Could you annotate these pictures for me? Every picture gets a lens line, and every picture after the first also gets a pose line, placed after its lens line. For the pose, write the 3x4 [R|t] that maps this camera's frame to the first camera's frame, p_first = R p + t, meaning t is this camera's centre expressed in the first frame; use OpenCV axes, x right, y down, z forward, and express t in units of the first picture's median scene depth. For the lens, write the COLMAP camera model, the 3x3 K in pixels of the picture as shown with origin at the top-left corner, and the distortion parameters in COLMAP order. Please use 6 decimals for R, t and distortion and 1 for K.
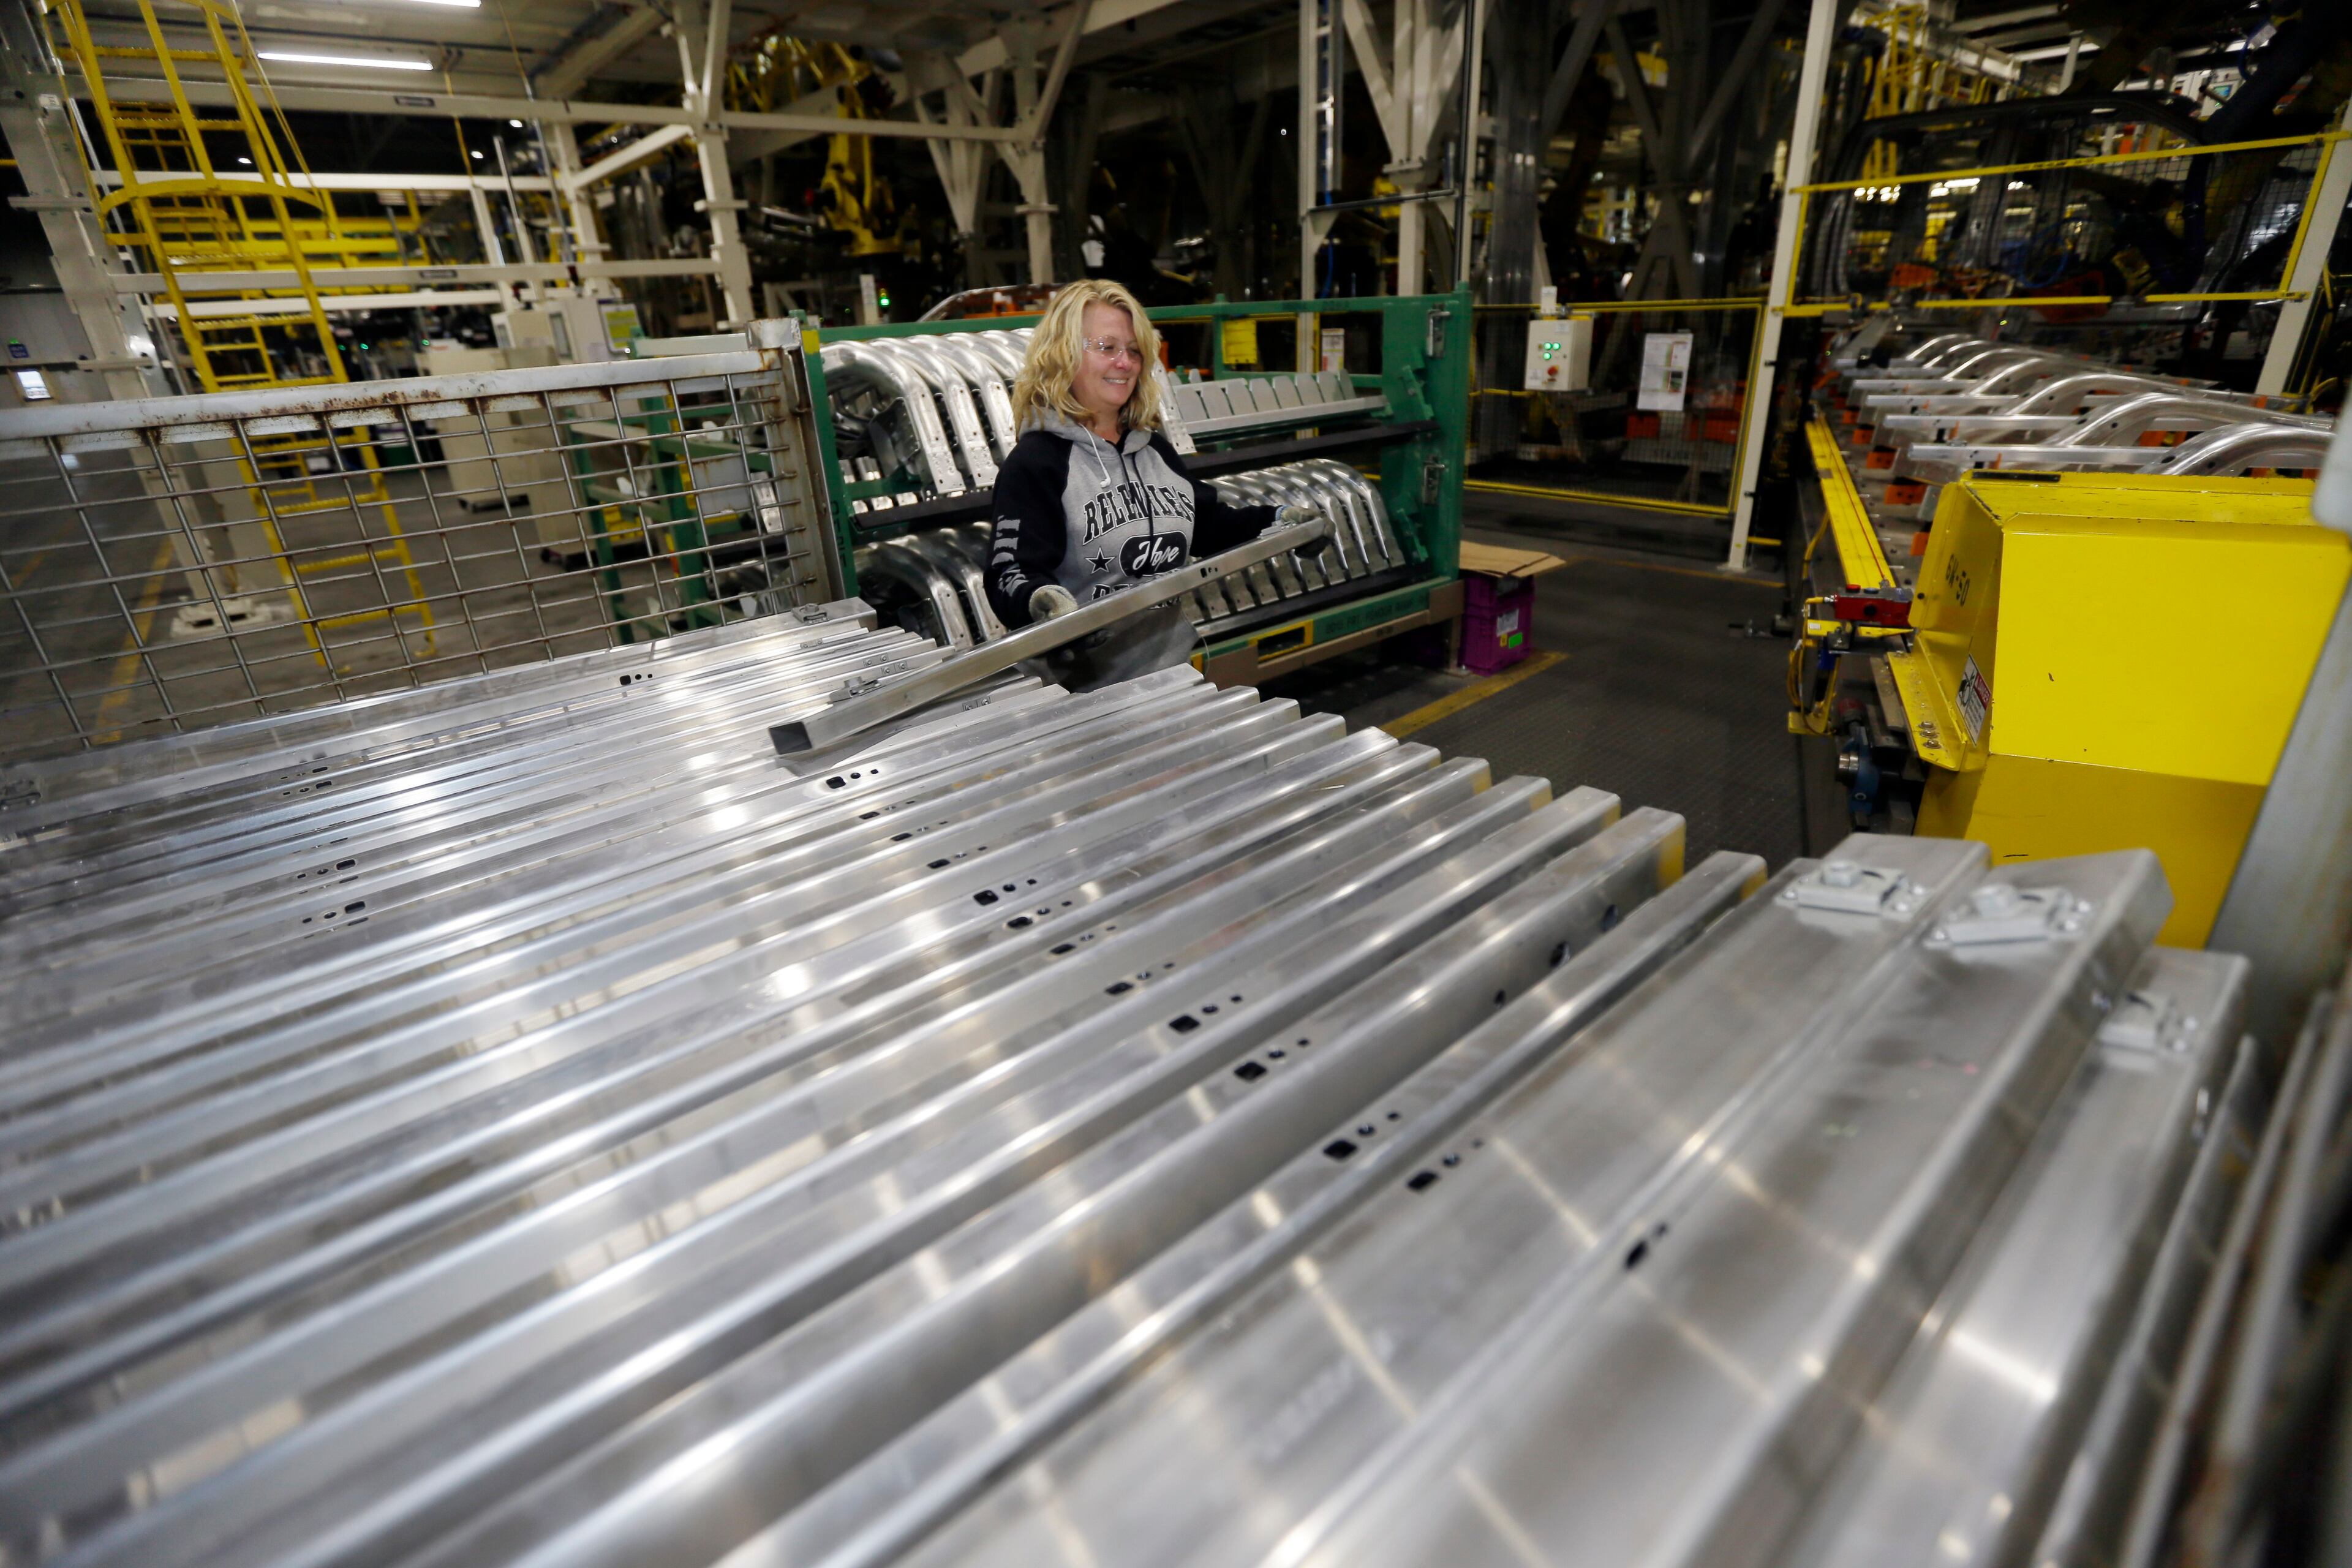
lens RADIAL K [[1072.1, 0, 1176.0], [0, 1072.1, 784.0], [0, 0, 1]] dist [-0.054855, 0.020146]
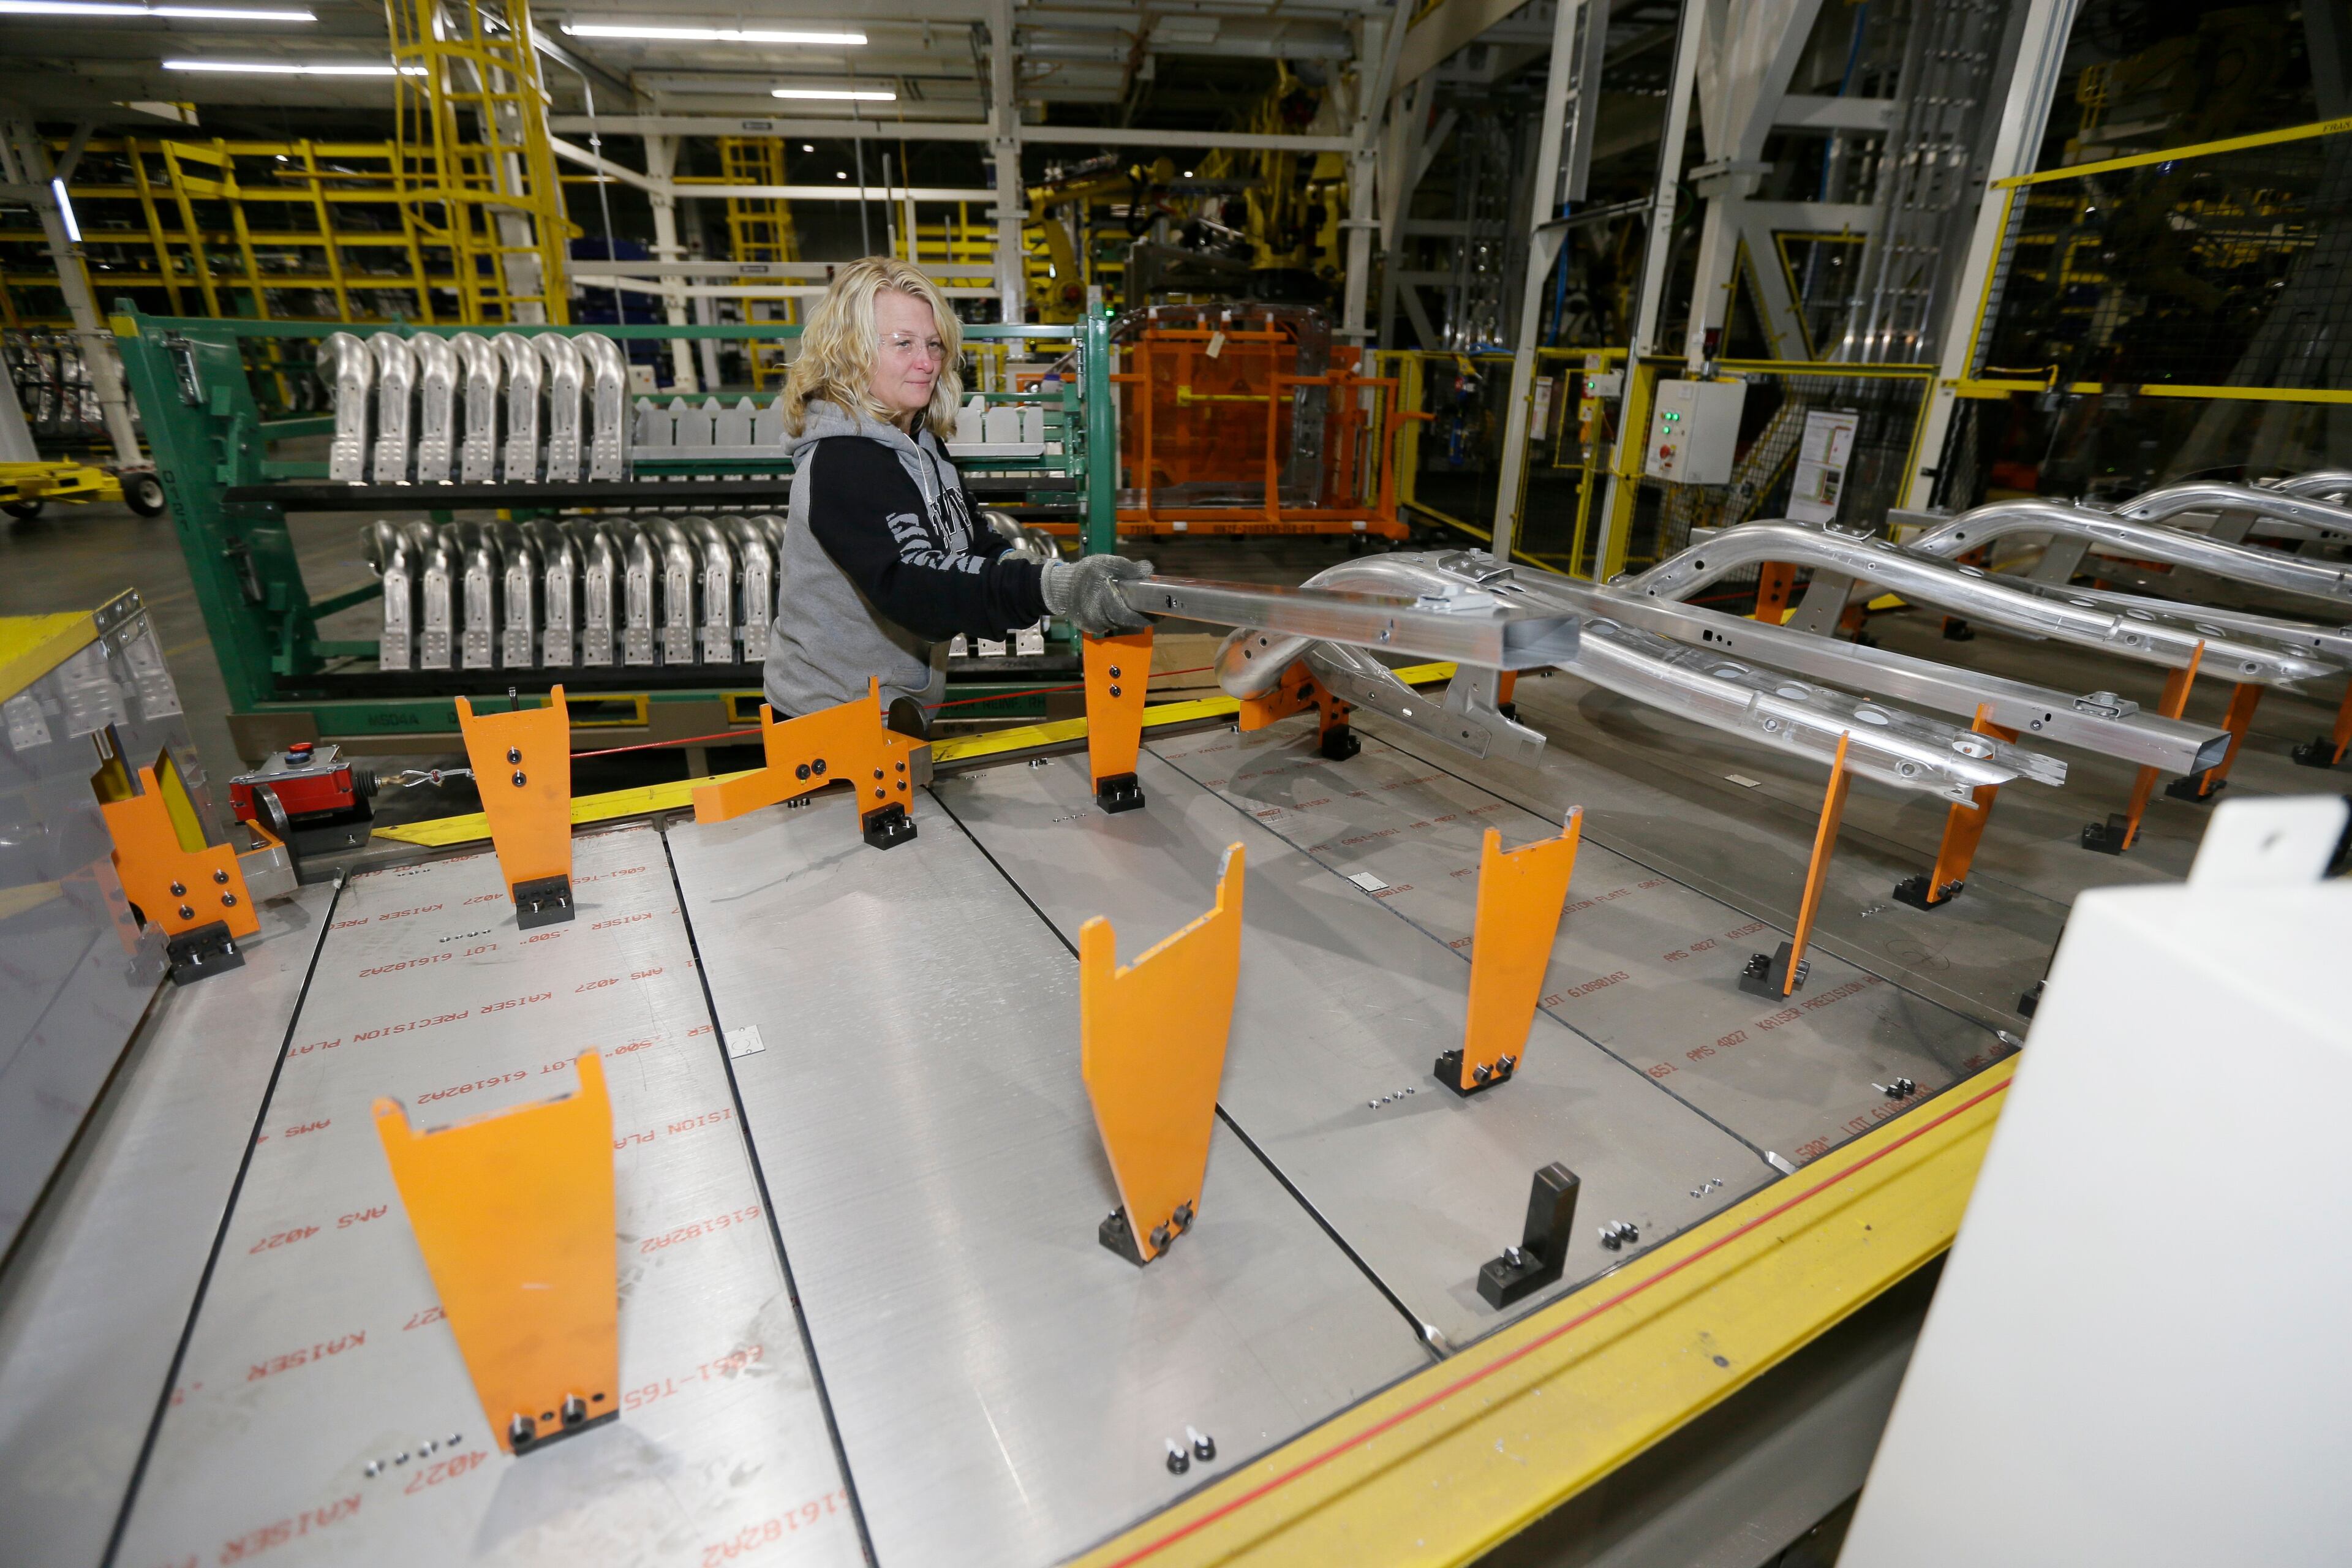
lens RADIAL K [[1072.1, 0, 1176.0], [0, 1072.1, 784.0], [0, 0, 1]] dist [-0.054855, 0.020146]
pose [[0.837474, 0.259149, -0.481123, 0.386617], [-0.267748, 0.962077, 0.052146, -0.105386], [0.476391, 0.085149, 0.875101, 0.208458]]
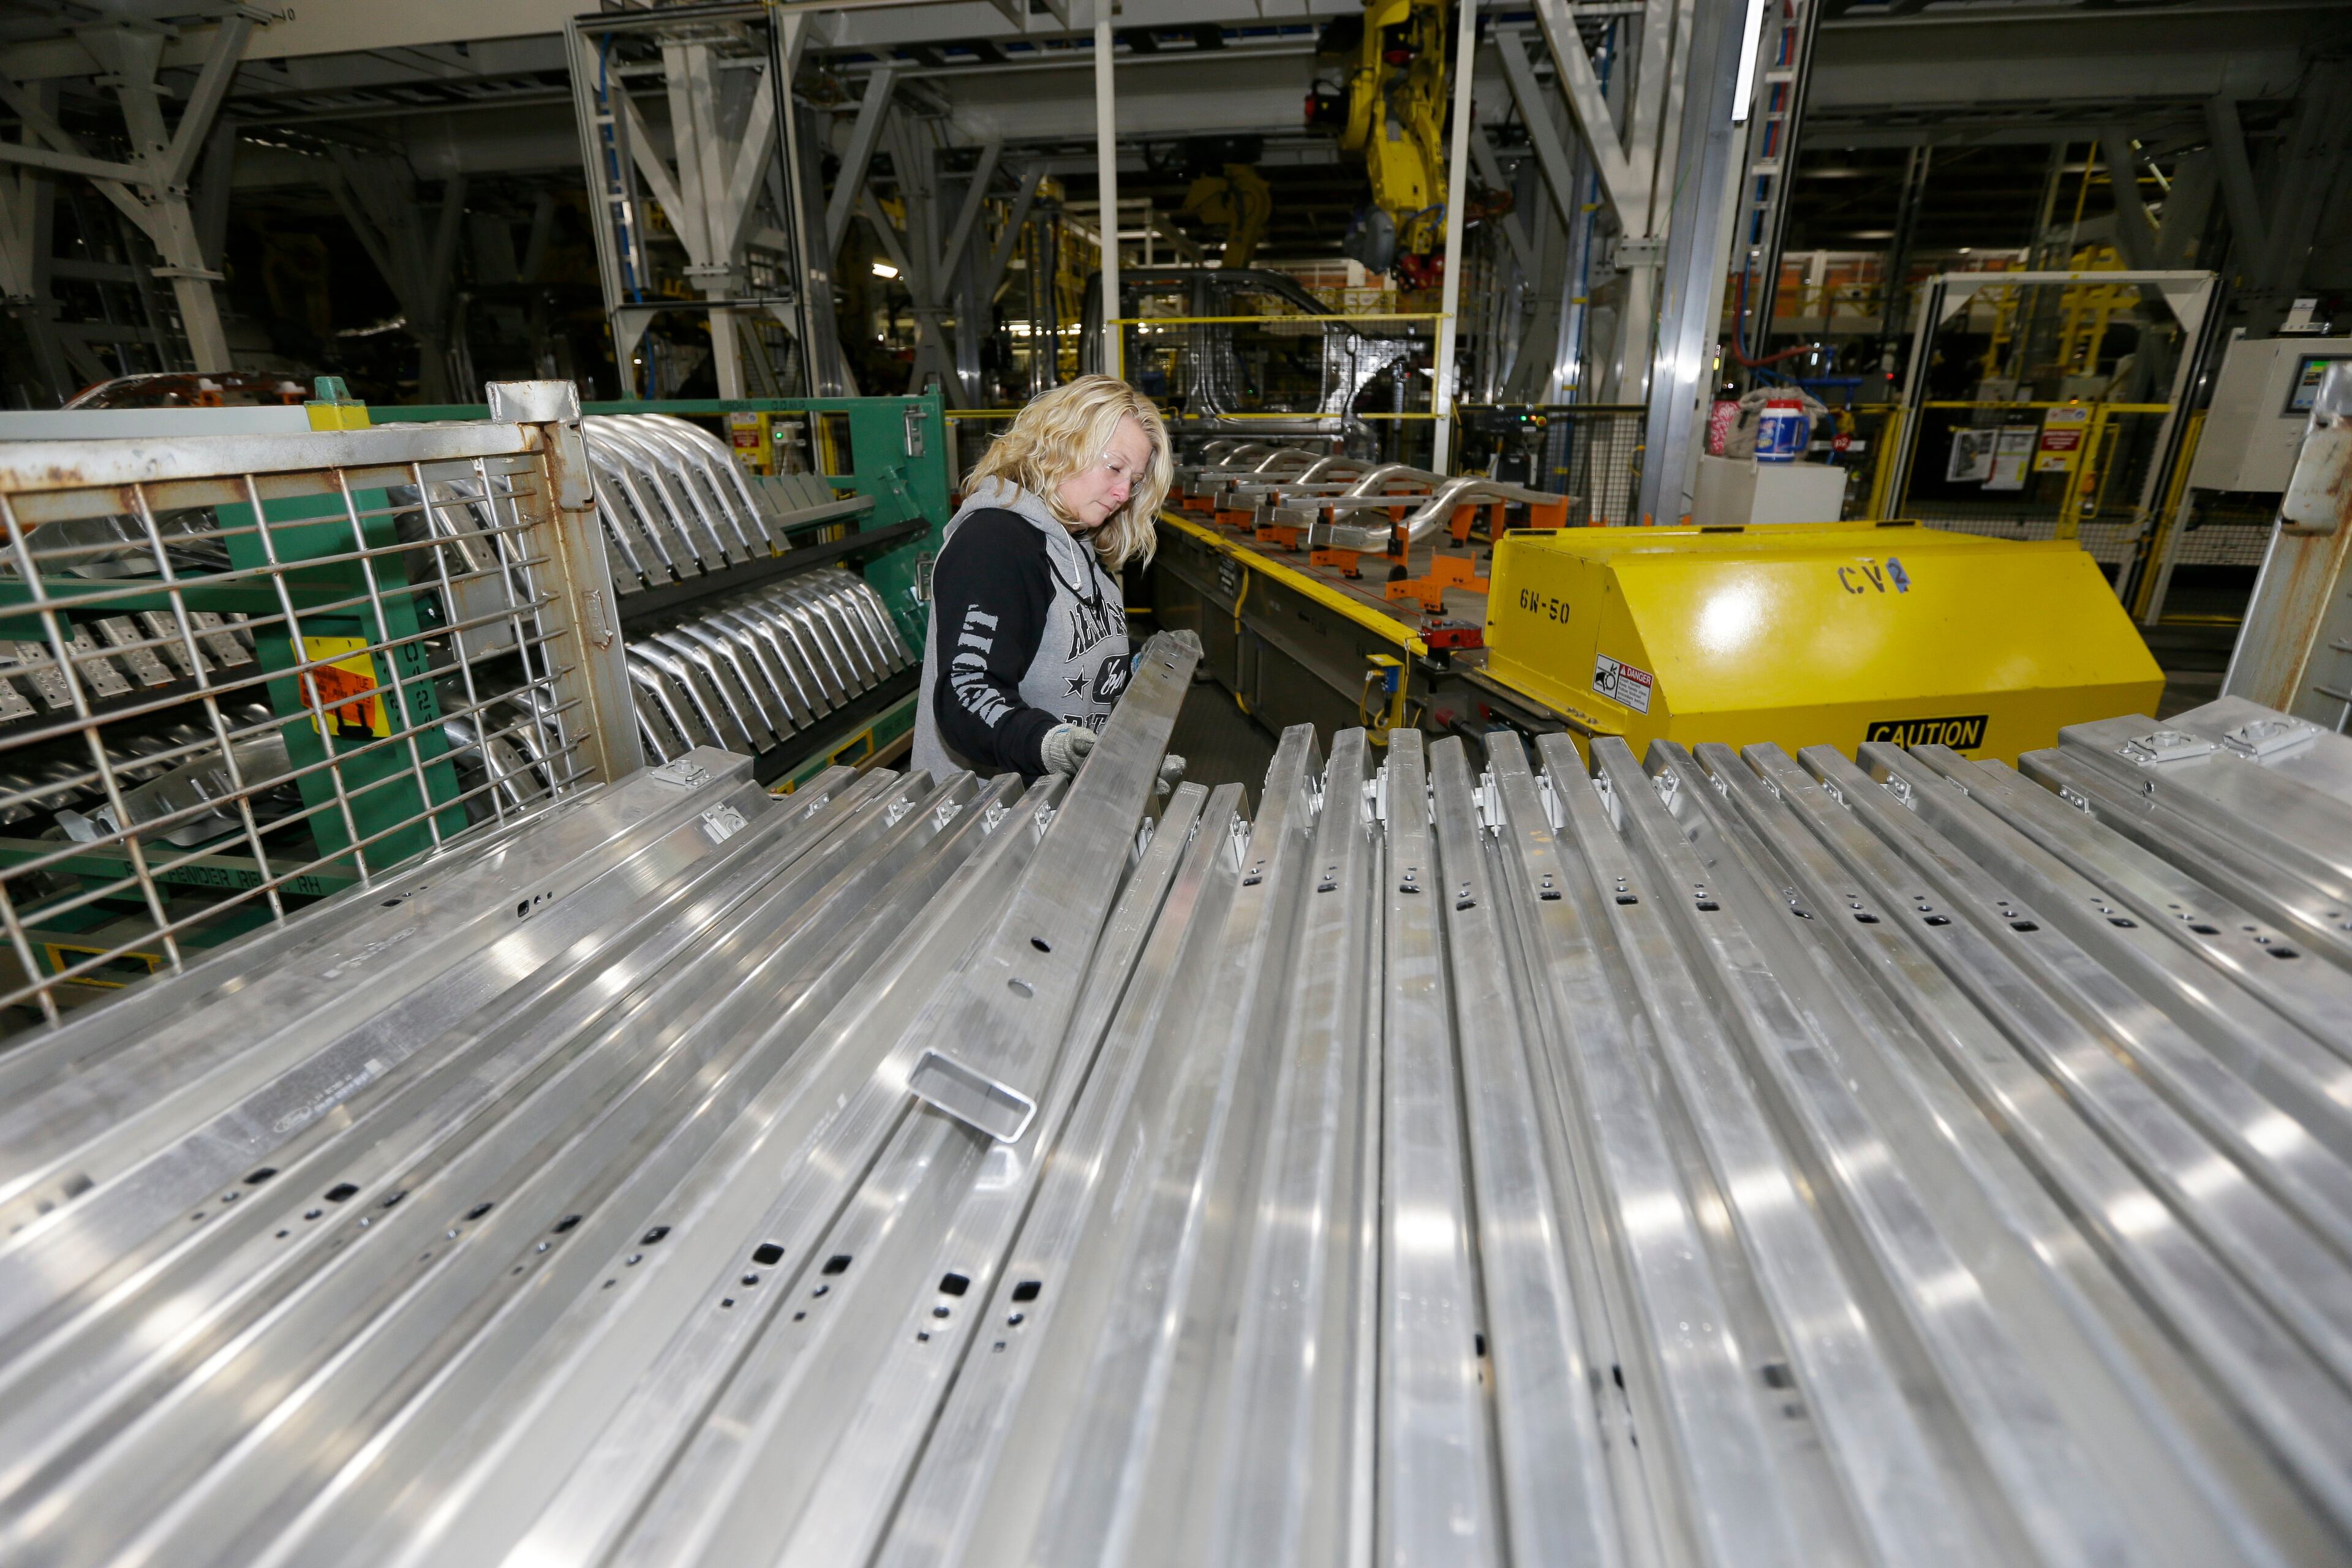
lens RADIAL K [[1072.1, 0, 1176.0], [0, 1072.1, 784.0], [0, 0, 1]] dist [-0.054855, 0.020146]
pose [[0.762656, -0.179092, 0.621516, -0.143512], [0.236249, 0.971642, -0.009917, -0.017697], [-0.602115, 0.154396, 0.783339, 0.059544]]
